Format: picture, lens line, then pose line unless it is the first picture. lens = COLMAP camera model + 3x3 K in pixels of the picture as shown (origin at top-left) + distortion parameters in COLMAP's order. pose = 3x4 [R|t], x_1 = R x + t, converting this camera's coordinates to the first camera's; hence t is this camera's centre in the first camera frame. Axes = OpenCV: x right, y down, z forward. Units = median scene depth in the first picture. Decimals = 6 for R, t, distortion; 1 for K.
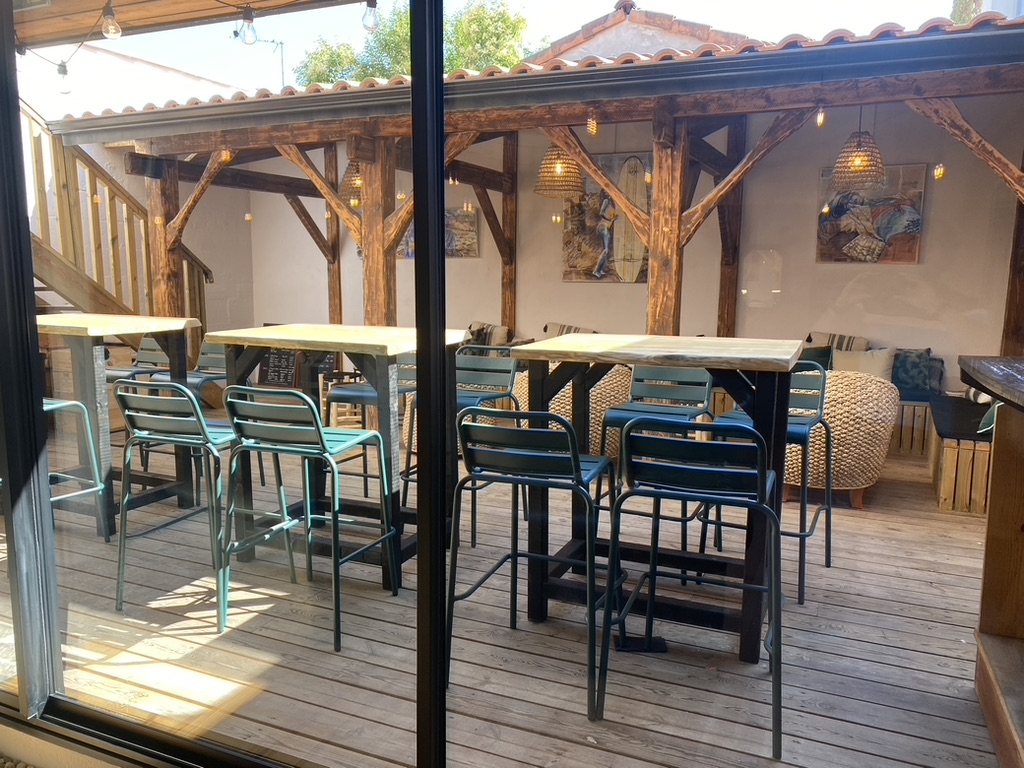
lens RADIAL K [[791.4, 0, 521.3], [0, 791.4, 381.5], [0, 0, 1]] dist [0.071885, -0.119316]
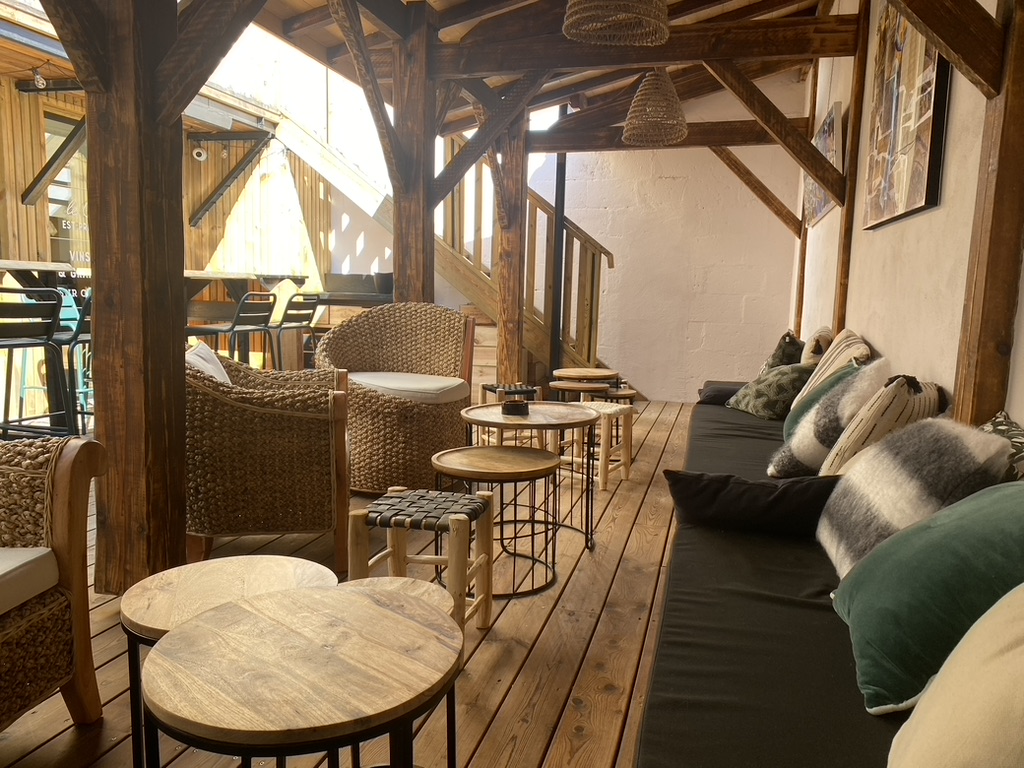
lens RADIAL K [[792.3, 0, 515.1], [0, 792.3, 389.3], [0, 0, 1]] dist [0.060454, -0.068248]
pose [[0.157063, 0.113232, -0.981076, 0.583858], [-0.157728, 0.983530, 0.088264, -0.067584], [0.974912, 0.140880, 0.172336, 0.986021]]
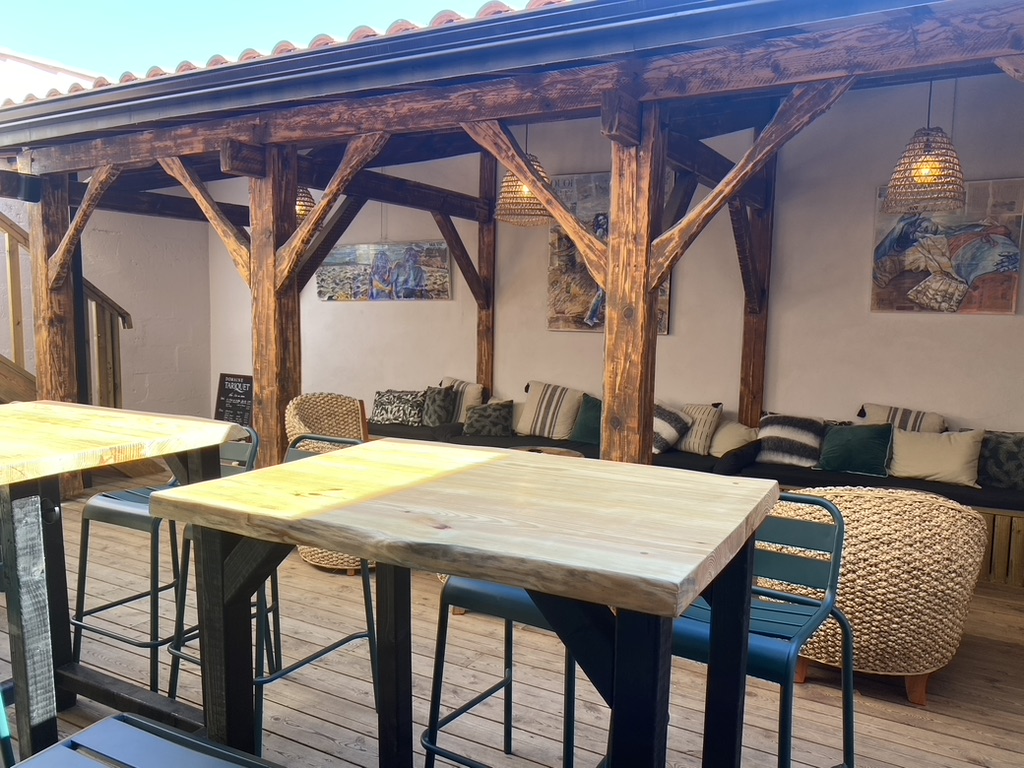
lens RADIAL K [[792.3, 0, 515.1], [0, 792.3, 389.3], [0, 0, 1]] dist [0.060454, -0.068248]
pose [[0.995332, 0.017986, -0.094824, 0.125577], [-0.021708, 0.999028, -0.038364, -0.045615], [0.094041, 0.040243, 0.994755, 0.258808]]
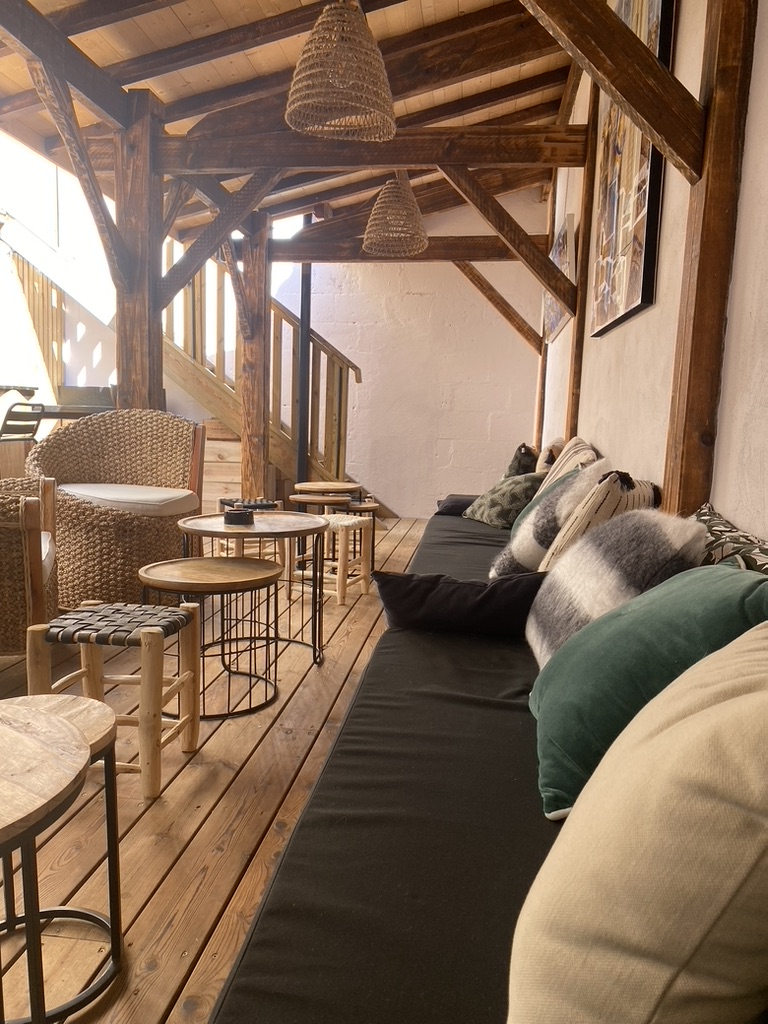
lens RADIAL K [[791.4, 0, 378.3], [0, 791.4, 512.6], [0, 0, 1]] dist [0.071885, -0.119316]
pose [[0.276995, 0.110275, -0.954523, 0.565696], [-0.159941, 0.984825, 0.067362, -0.058959], [0.947466, 0.134009, 0.290429, 1.017039]]
